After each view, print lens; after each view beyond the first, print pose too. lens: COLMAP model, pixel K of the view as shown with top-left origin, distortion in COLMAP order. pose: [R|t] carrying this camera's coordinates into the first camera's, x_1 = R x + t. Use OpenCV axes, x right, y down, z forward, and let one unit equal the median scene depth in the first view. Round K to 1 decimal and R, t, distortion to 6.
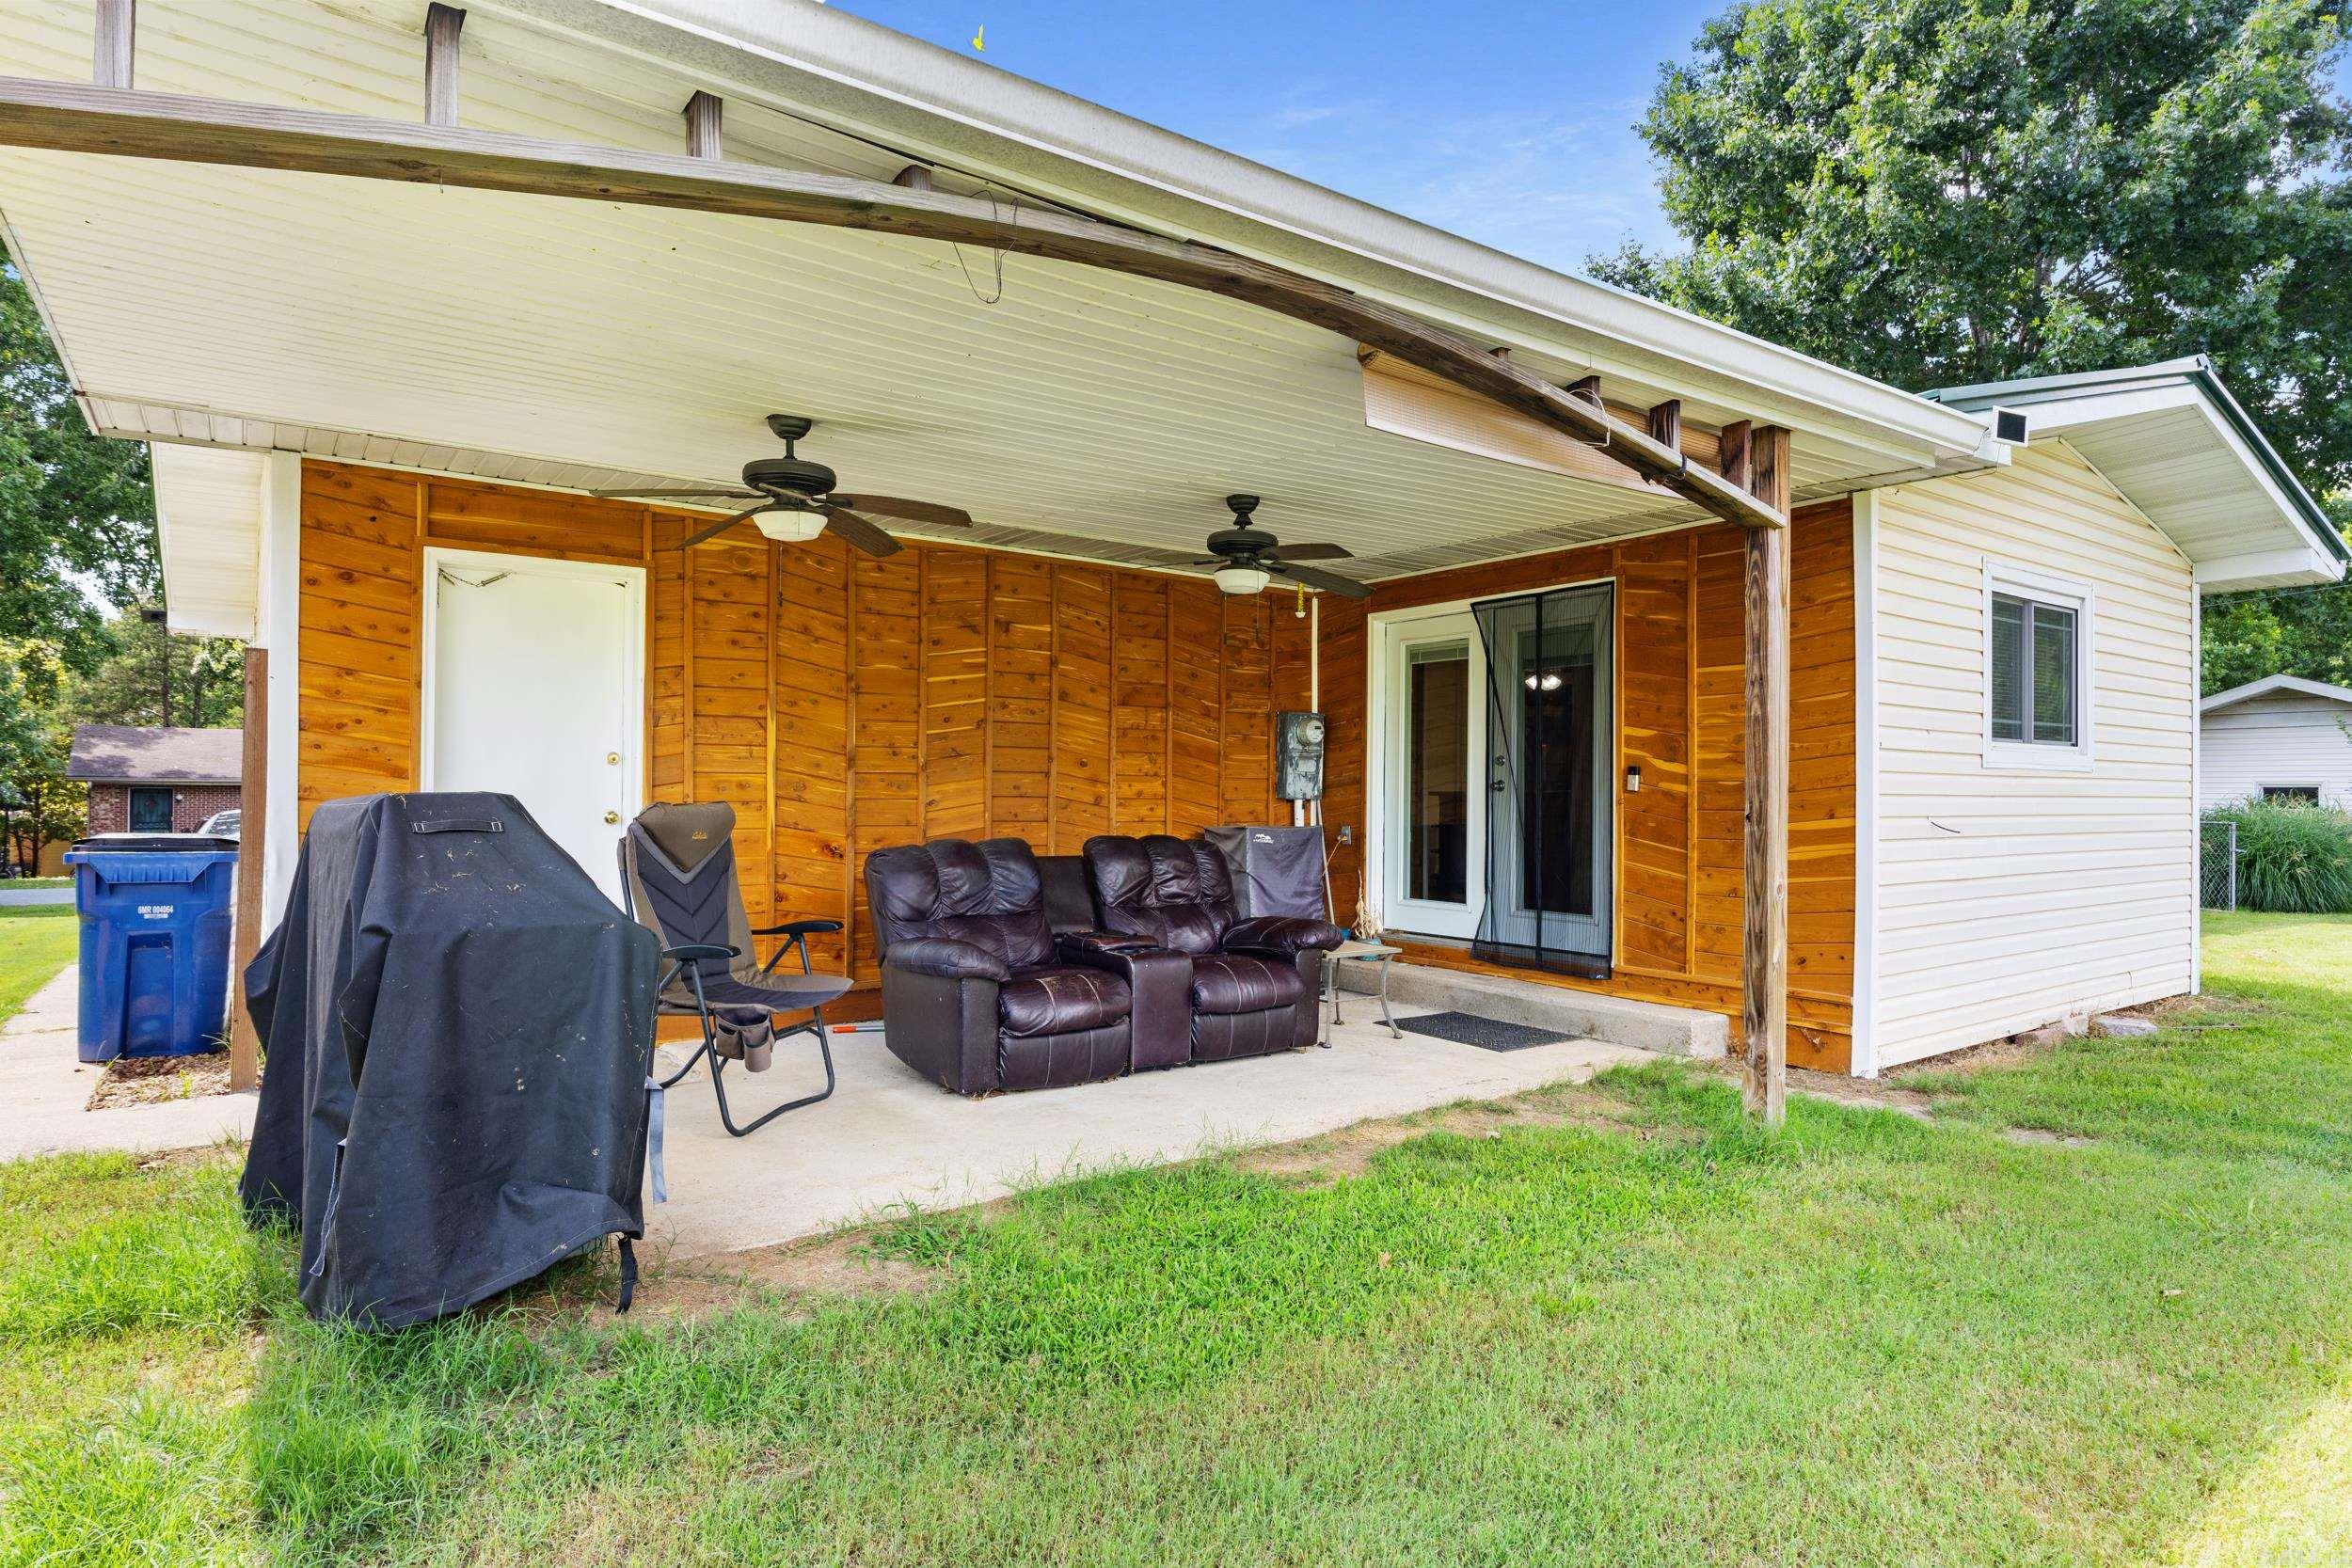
lens RADIAL K [[1248.9, 0, 1180.0], [0, 1248.9, 784.4], [0, 0, 1]] dist [-0.001643, -0.000016]
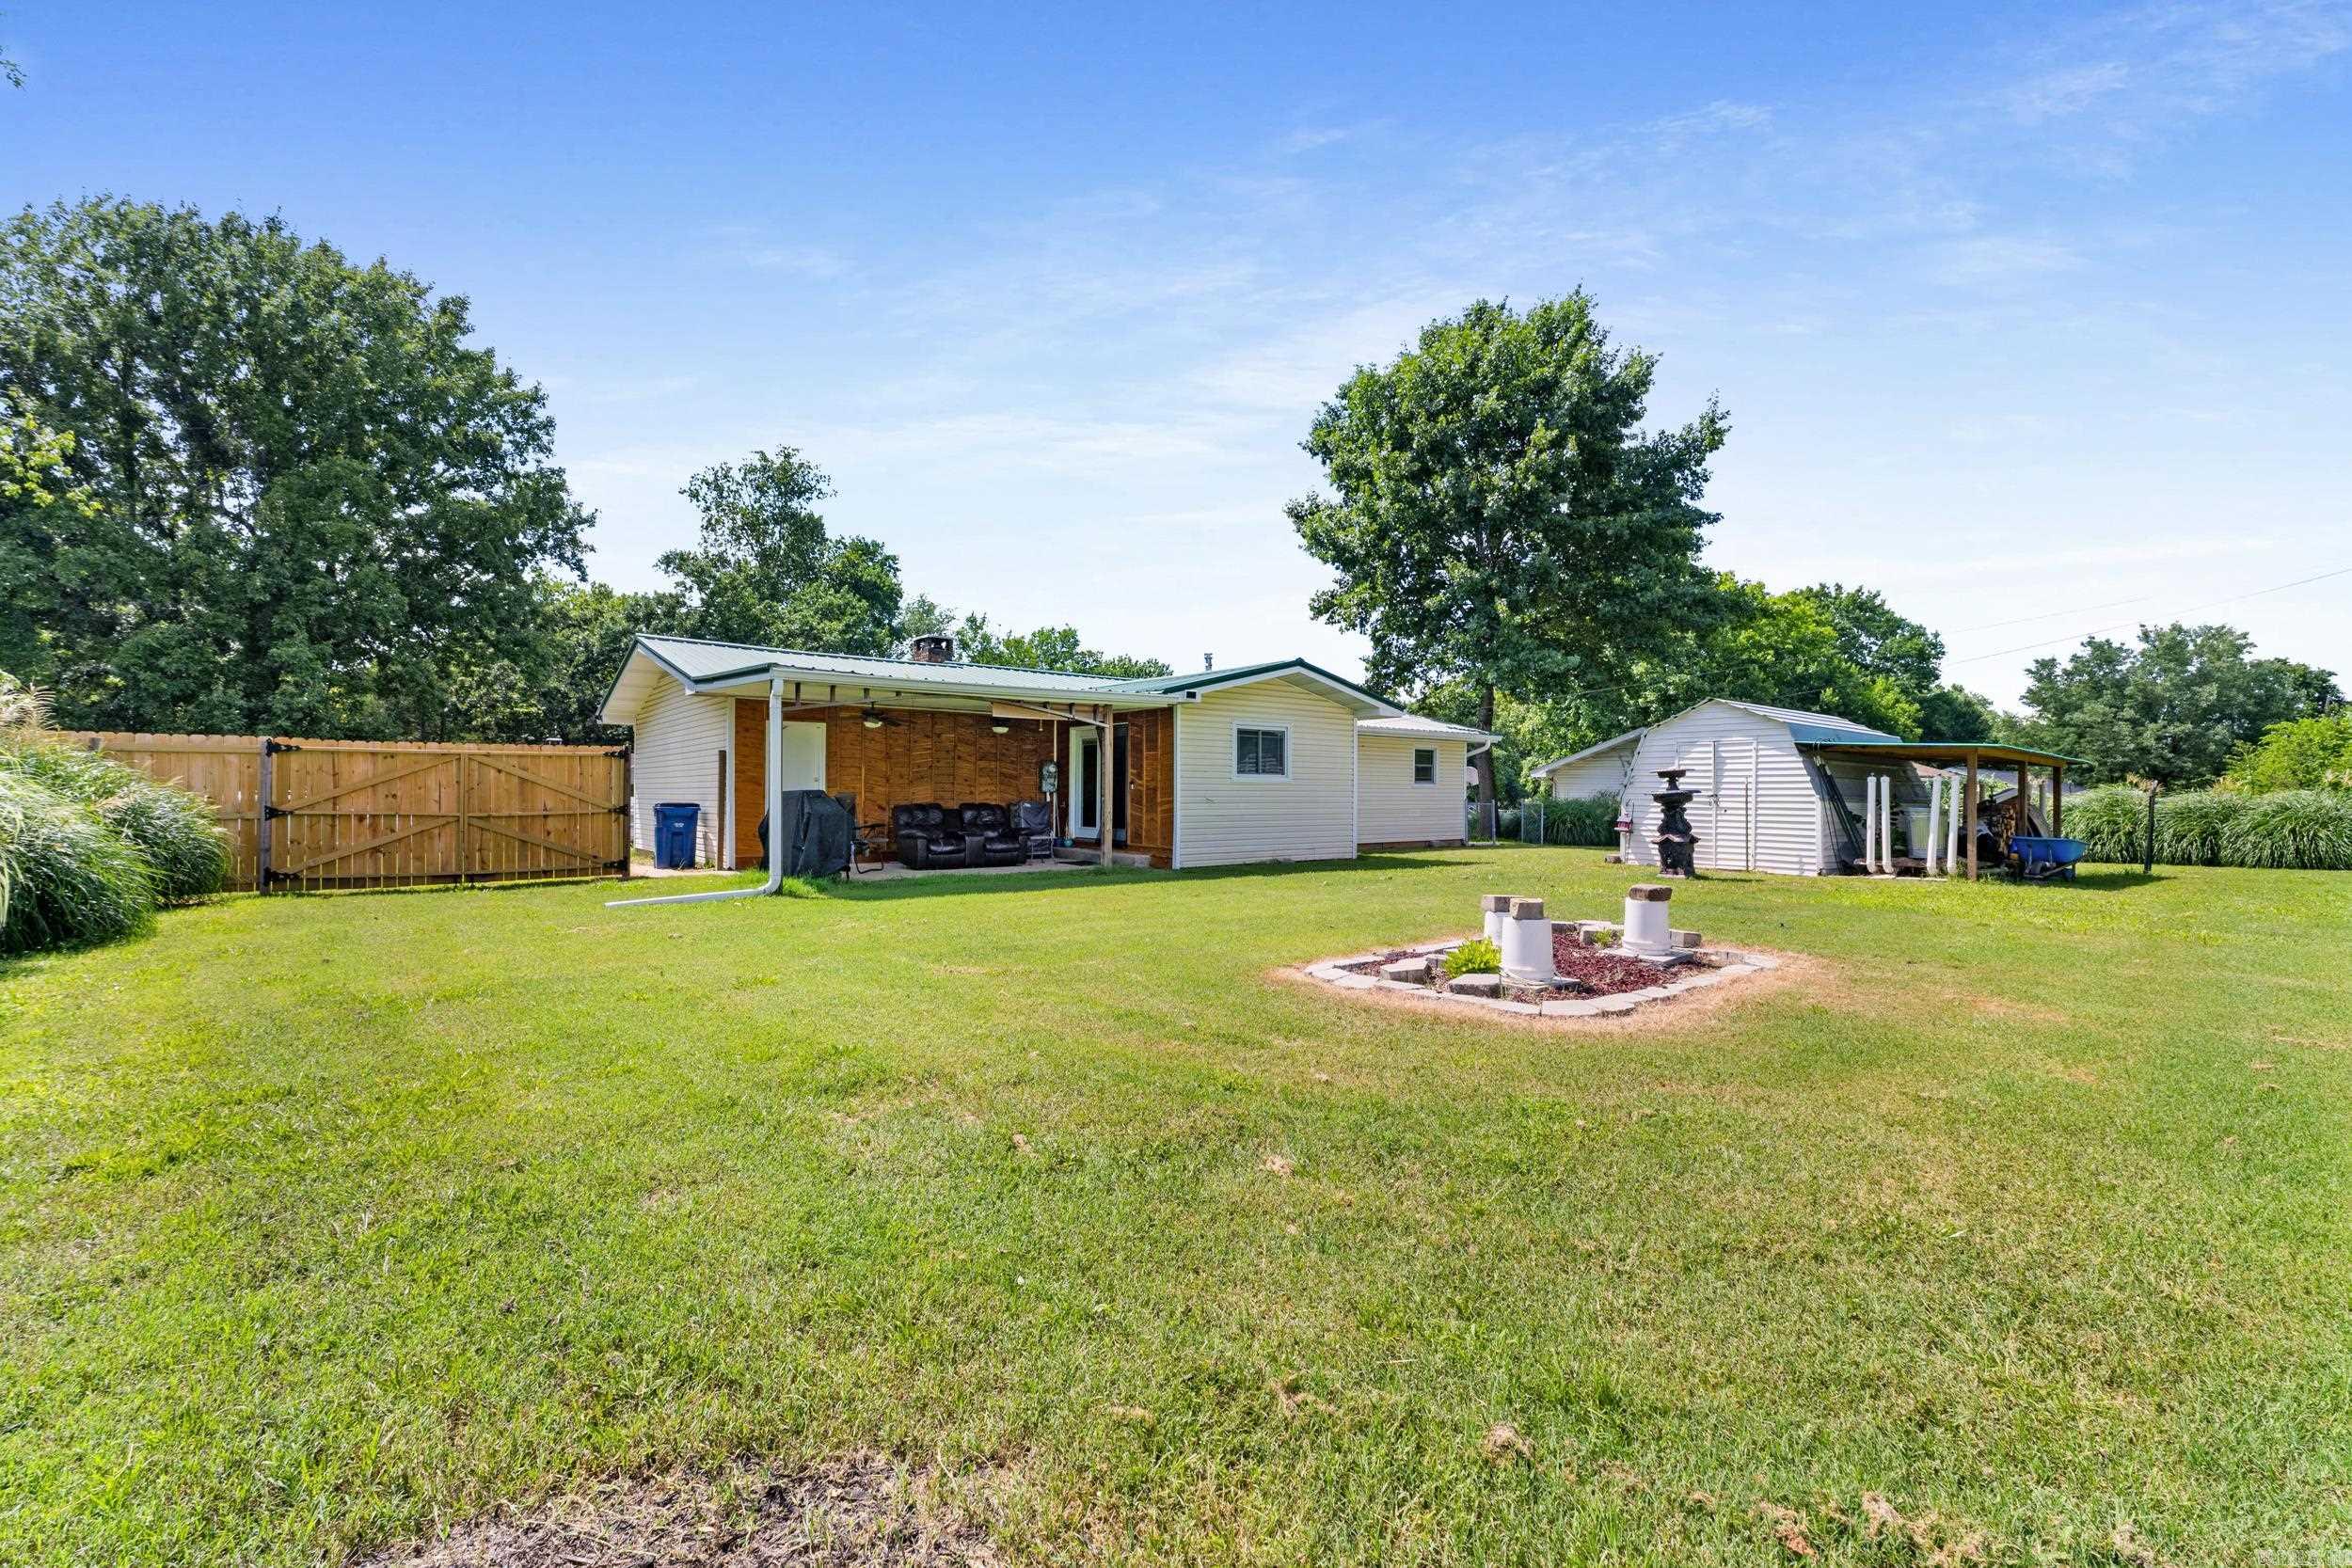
lens RADIAL K [[1003.5, 0, 1176.7], [0, 1003.5, 787.7], [0, 0, 1]] dist [-0.000124, -0.000003]
pose [[0.999651, 0.000207, 0.026410, 0.415525], [-0.000302, 0.999994, 0.003572, -0.008187], [-0.026409, -0.003579, 0.999645, -1.615475]]
